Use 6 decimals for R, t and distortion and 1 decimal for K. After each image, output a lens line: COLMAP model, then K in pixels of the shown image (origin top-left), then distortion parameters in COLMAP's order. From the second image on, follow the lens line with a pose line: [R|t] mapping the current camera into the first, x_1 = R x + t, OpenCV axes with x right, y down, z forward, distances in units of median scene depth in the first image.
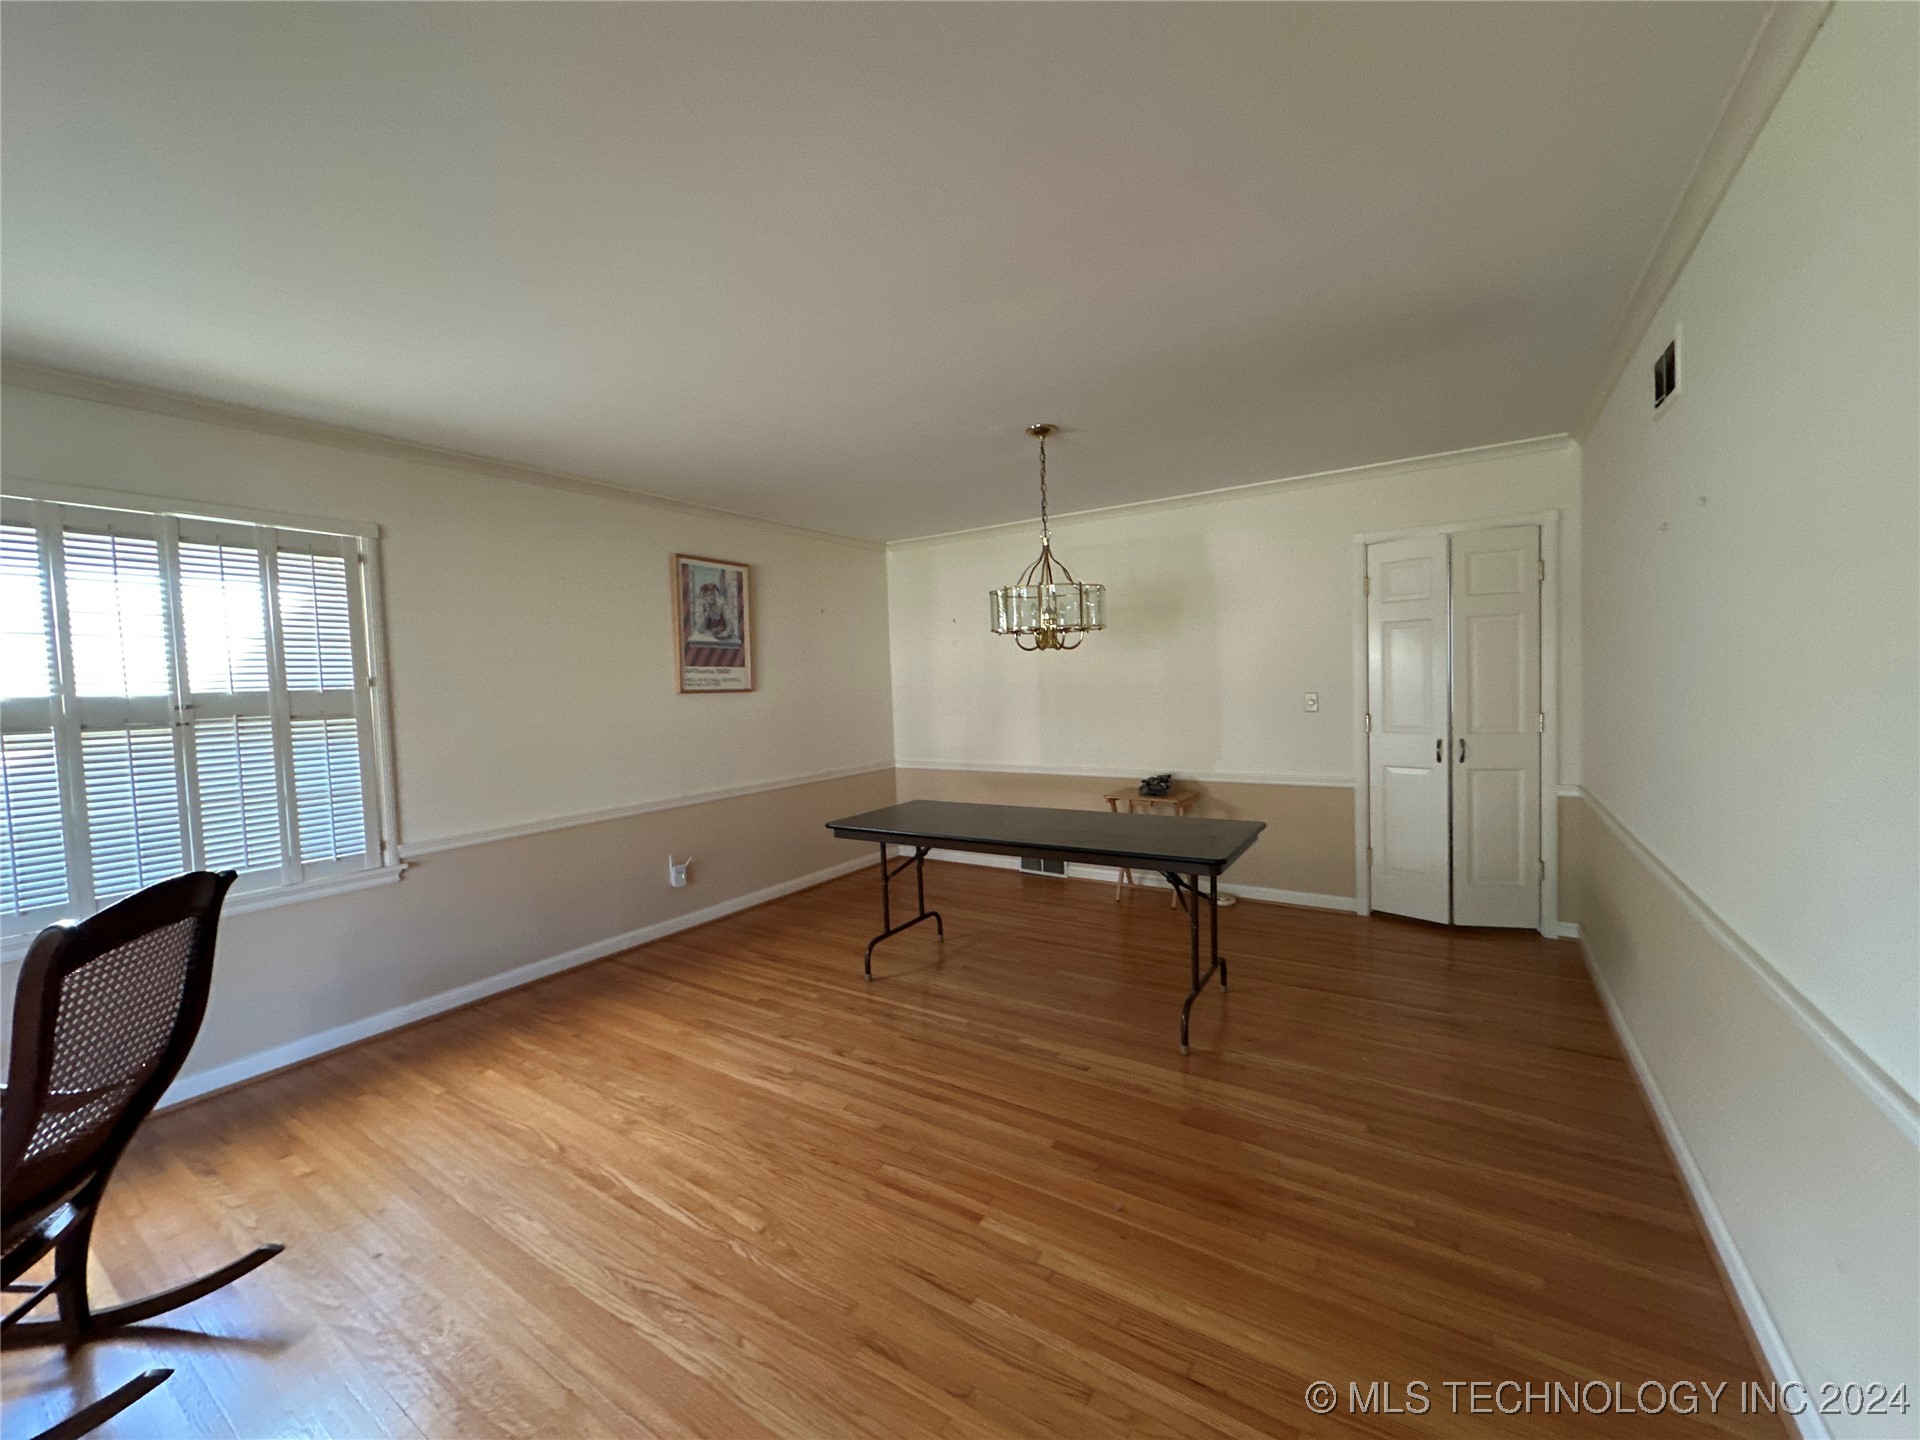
lens RADIAL K [[762.0, 0, 955.6], [0, 762.0, 724.5], [0, 0, 1]] dist [-0.007520, 0.001468]
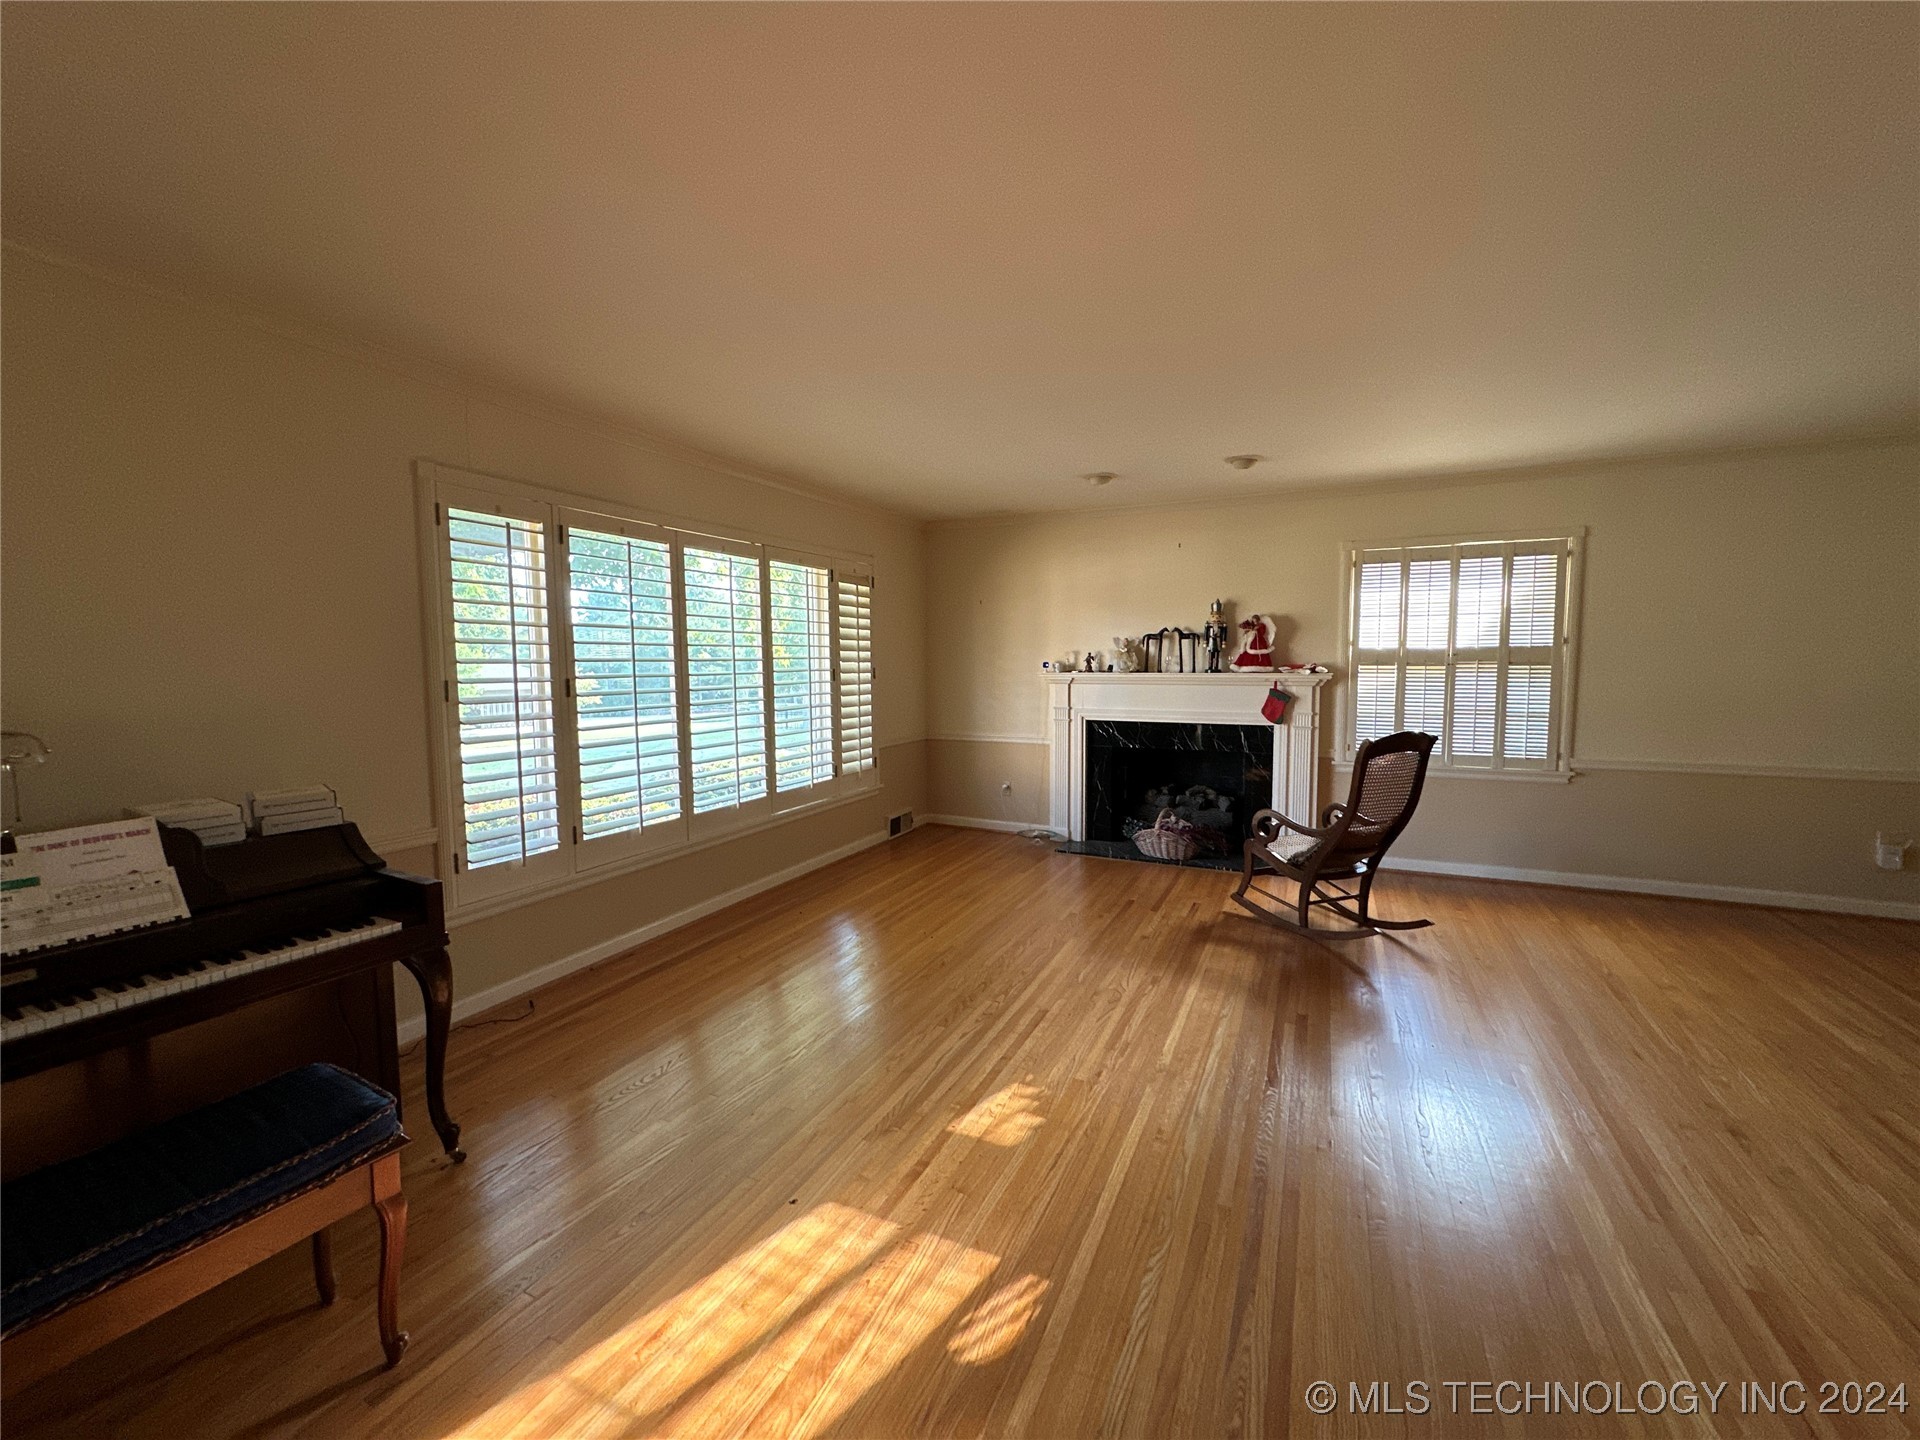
lens RADIAL K [[762.0, 0, 967.4], [0, 762.0, 714.4], [0, 0, 1]] dist [-0.007520, 0.001468]
pose [[0.136566, 0.105542, -0.984993, 0.546026], [-0.051689, 0.993713, 0.099309, -0.002359], [0.989281, 0.037351, 0.141163, -0.336141]]
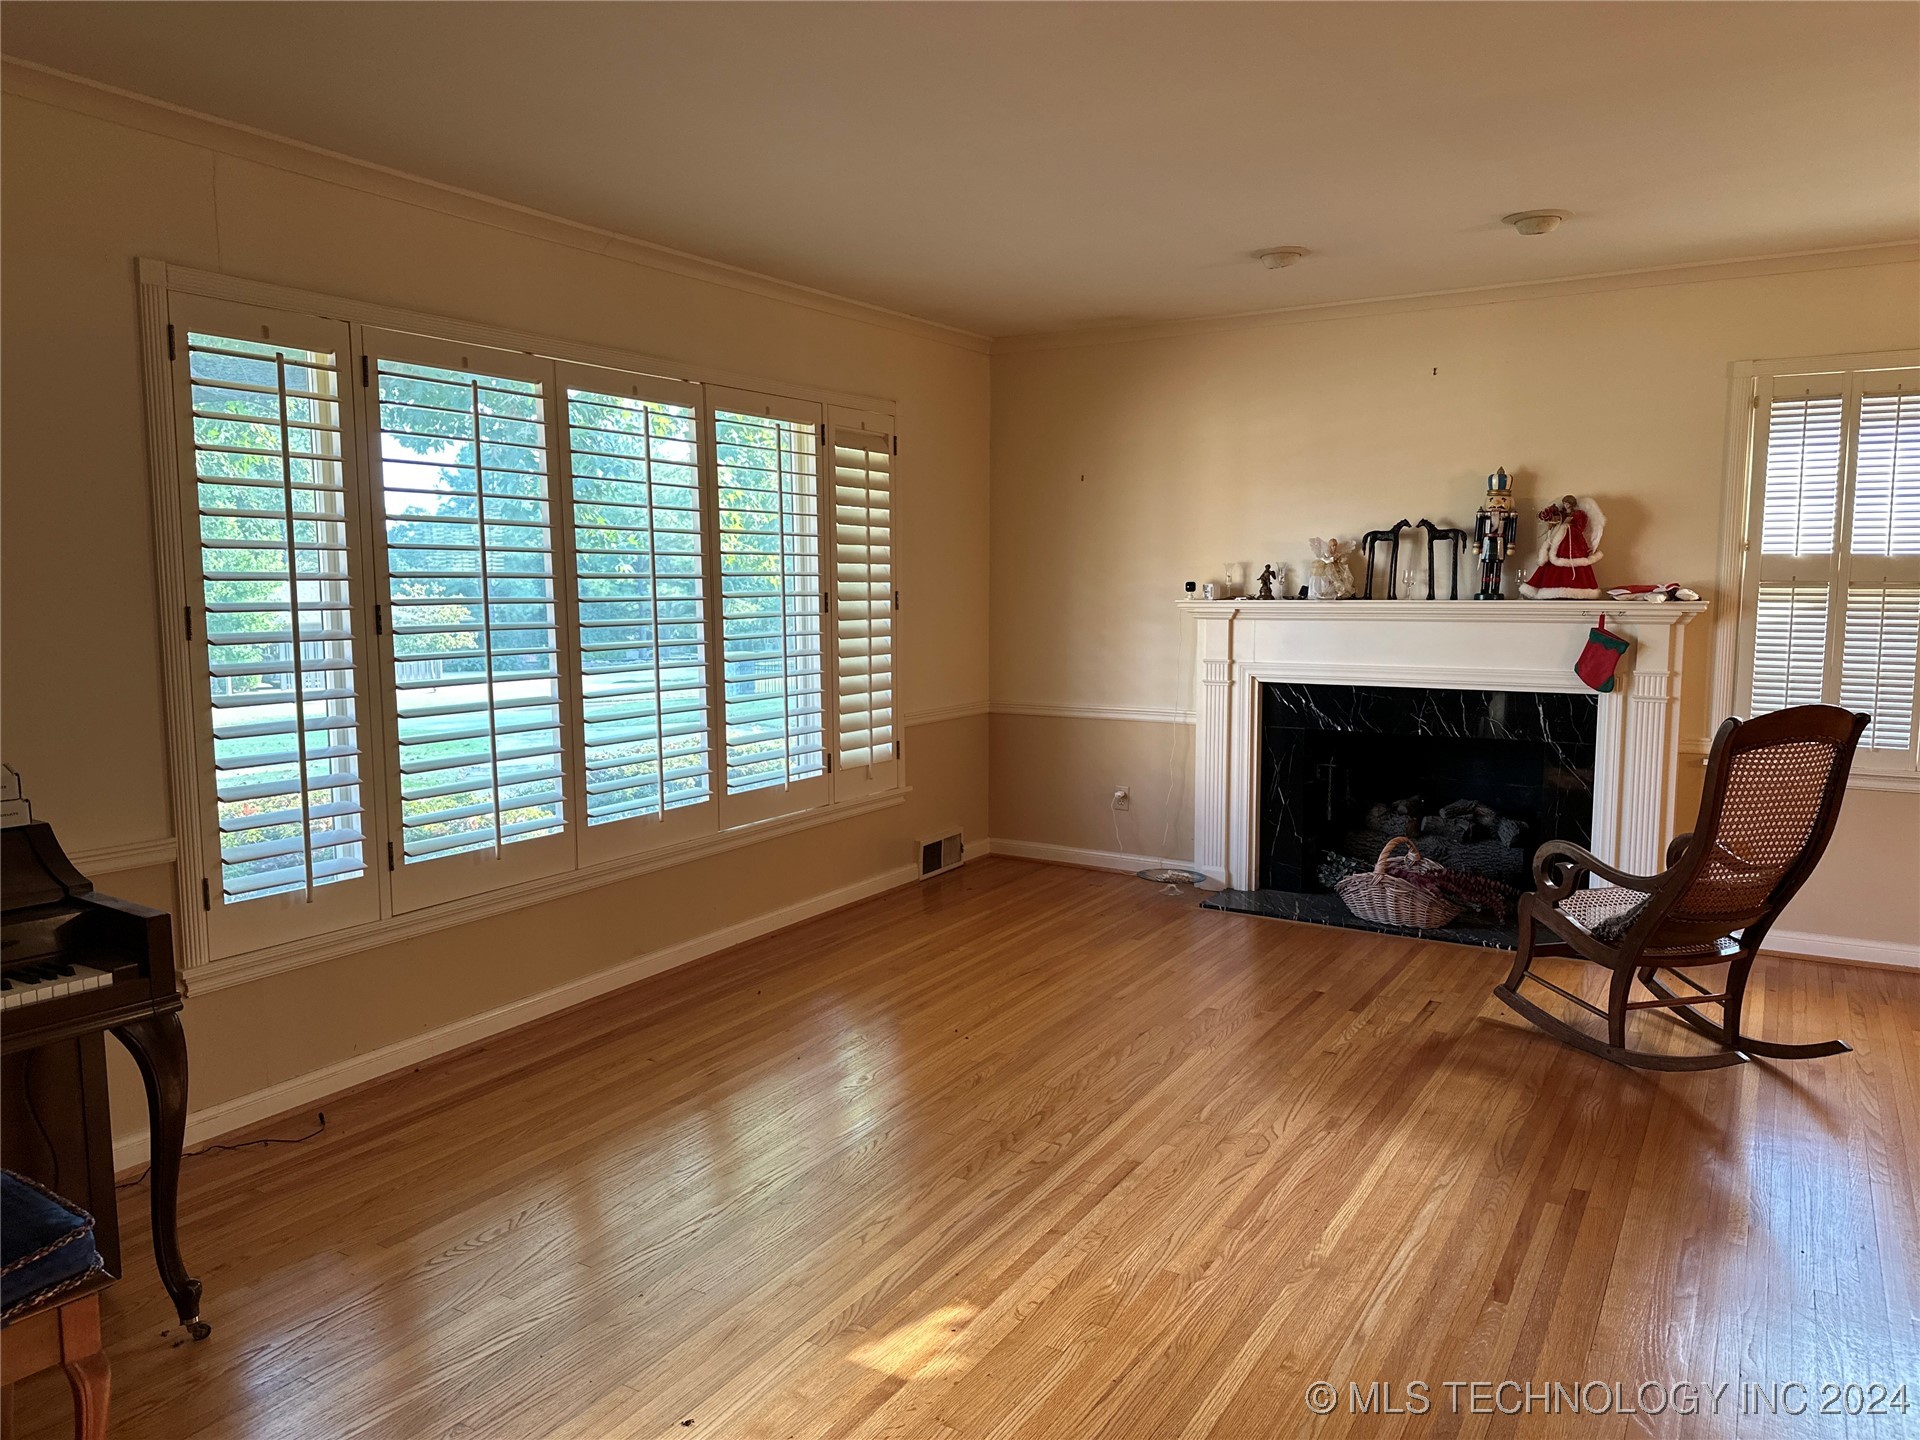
lens RADIAL K [[1343.2, 0, 974.8], [0, 1343.2, 719.0], [0, 0, 1]] dist [0.048277, -0.053694]
pose [[0.035585, 0.140014, -0.989510, 0.624047], [-0.050128, 0.989141, 0.138159, -0.008991], [0.998109, 0.044686, 0.042217, -0.260676]]
